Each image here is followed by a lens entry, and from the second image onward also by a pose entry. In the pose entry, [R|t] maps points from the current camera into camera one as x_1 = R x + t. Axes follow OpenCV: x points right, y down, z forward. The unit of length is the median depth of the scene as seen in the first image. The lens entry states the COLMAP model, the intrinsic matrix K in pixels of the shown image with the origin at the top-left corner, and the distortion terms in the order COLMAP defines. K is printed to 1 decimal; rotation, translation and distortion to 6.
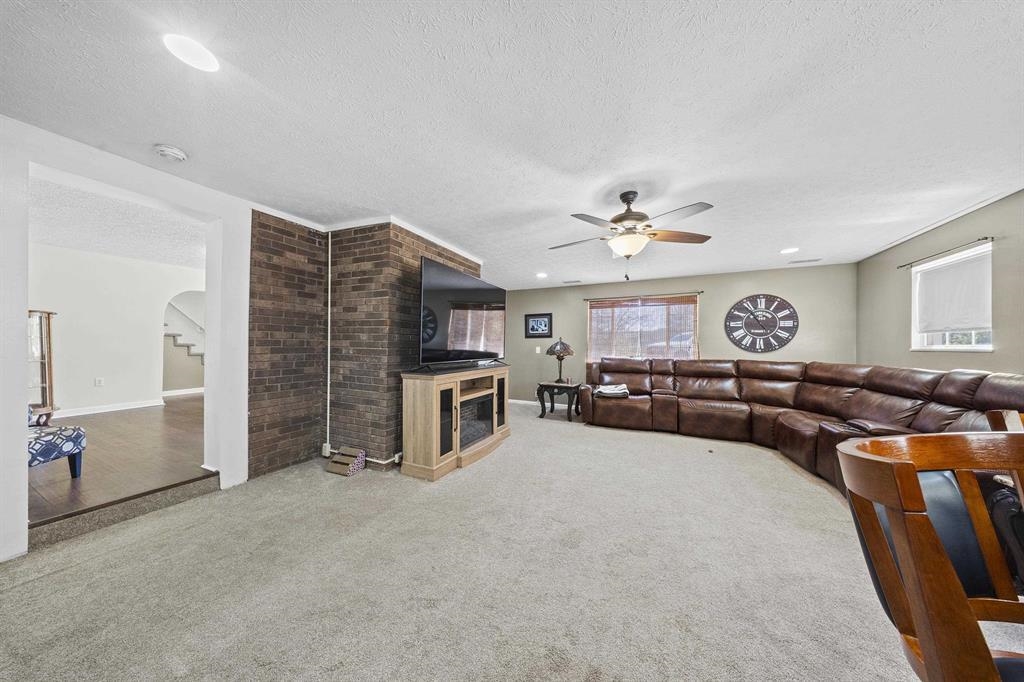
lens RADIAL K [[302.1, 0, 509.7], [0, 302.1, 343.0], [0, 0, 1]] dist [-0.001484, -0.000077]
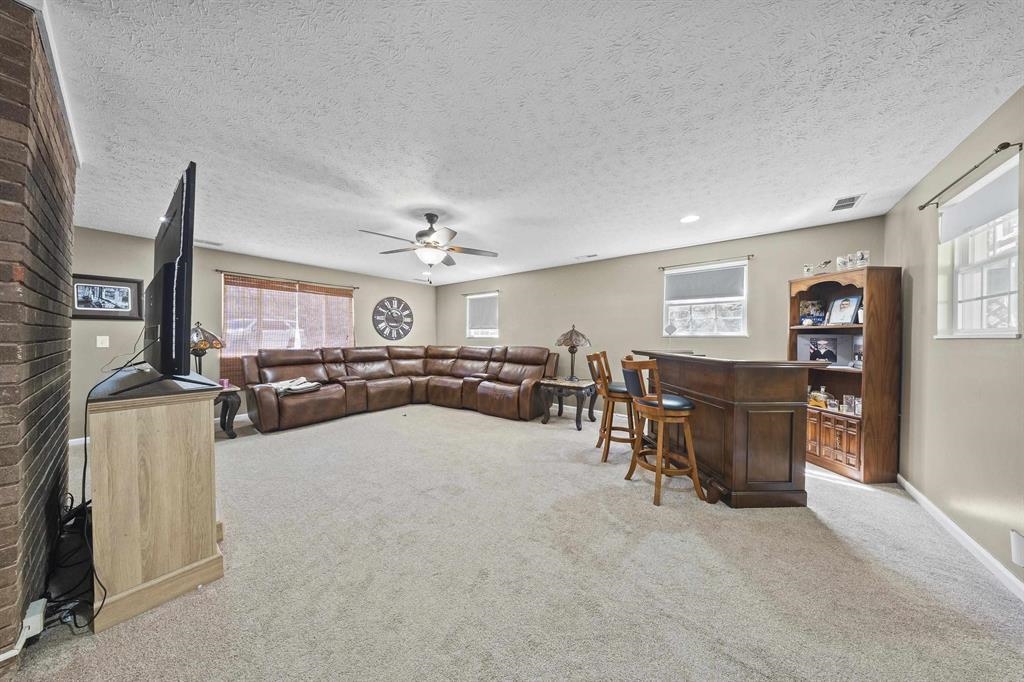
lens RADIAL K [[302.1, 0, 508.8], [0, 302.1, 340.5], [0, 0, 1]] dist [-0.001484, -0.000077]
pose [[0.220300, -0.015790, 0.975304, -0.386874], [-0.015603, 0.999684, 0.019709, -0.001714], [-0.975307, -0.019559, 0.219984, 0.204653]]
